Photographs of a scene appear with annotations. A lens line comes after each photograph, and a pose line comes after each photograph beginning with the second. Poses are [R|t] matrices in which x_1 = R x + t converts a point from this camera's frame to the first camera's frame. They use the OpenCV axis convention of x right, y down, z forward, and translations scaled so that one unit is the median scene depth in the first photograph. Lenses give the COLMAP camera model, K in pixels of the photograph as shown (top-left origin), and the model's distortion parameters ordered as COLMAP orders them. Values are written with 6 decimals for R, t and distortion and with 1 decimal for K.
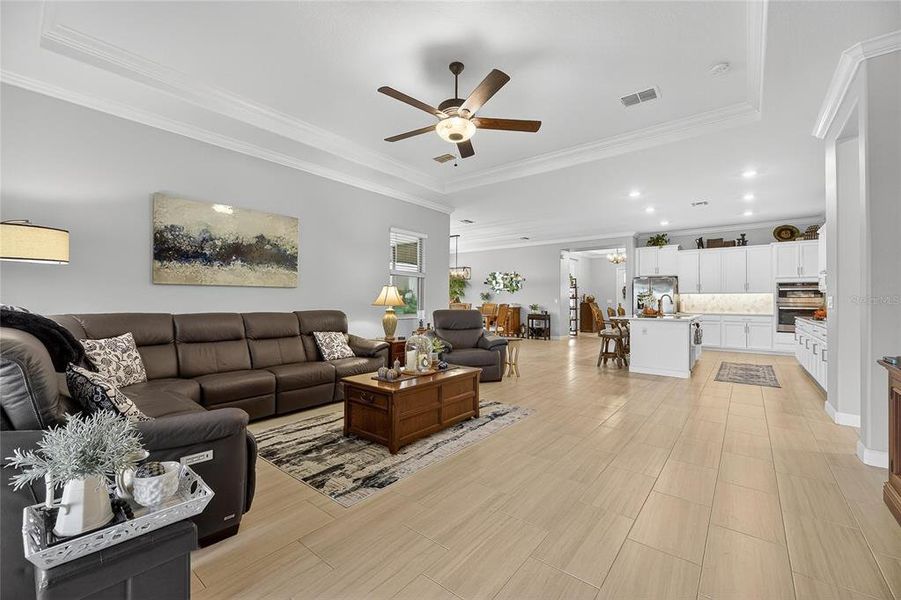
lens RADIAL K [[364.0, 0, 450.5], [0, 364.0, 300.0], [0, 0, 1]] dist [-0.003428, -0.000376]
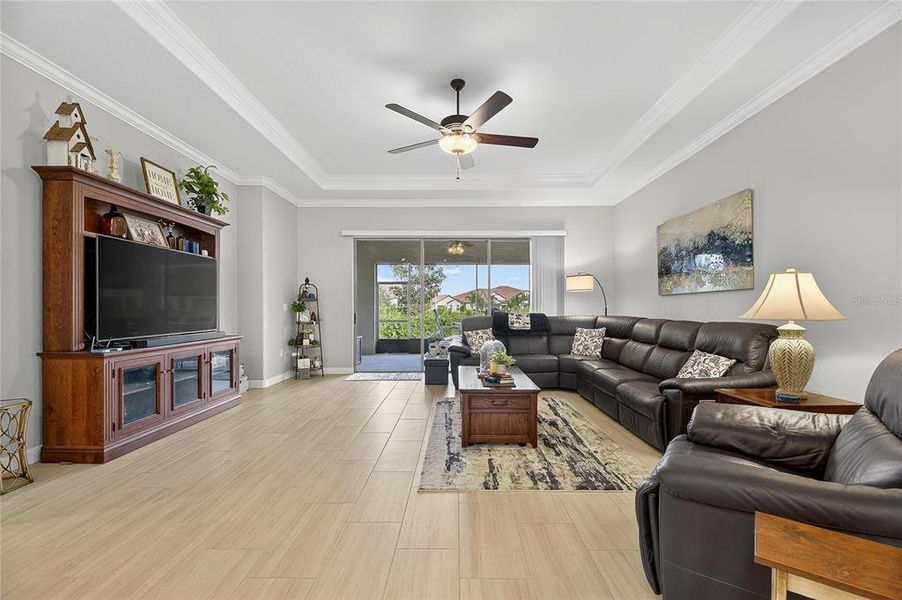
lens RADIAL K [[367.3, 0, 452.8], [0, 367.3, 306.7], [0, 0, 1]] dist [0.001886, -0.003726]
pose [[-0.782345, -0.004123, -0.622831, 0.258881], [0.003007, 0.999941, -0.010398, 0.003964], [0.622838, -0.010008, -0.782287, 0.686421]]
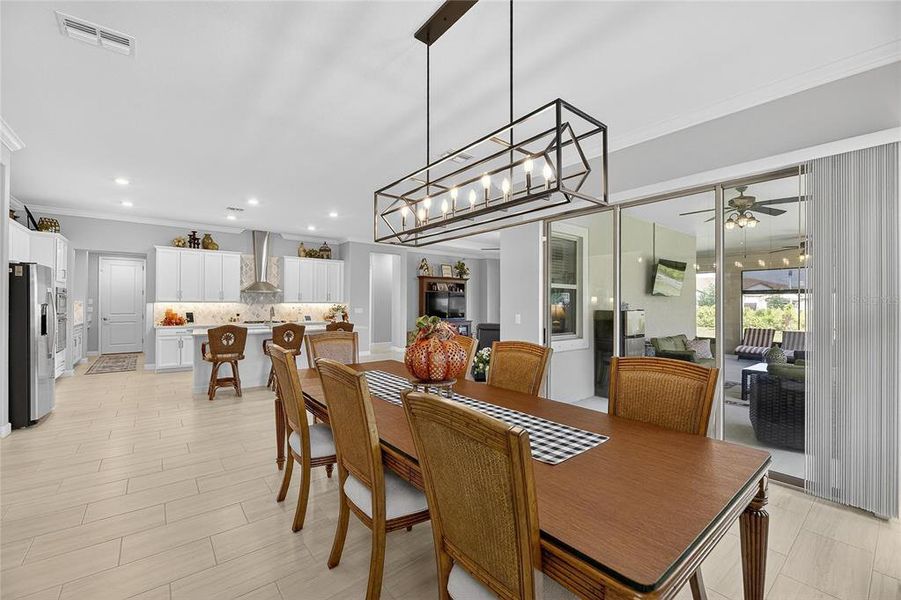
lens RADIAL K [[367.8, 0, 448.1], [0, 367.8, 302.5], [0, 0, 1]] dist [-0.000891, -0.000128]
pose [[-0.976079, -0.010442, 0.217167, -0.048881], [-0.011989, 0.999911, -0.005807, -0.021114], [-0.217087, -0.008272, -0.976117, 1.481269]]
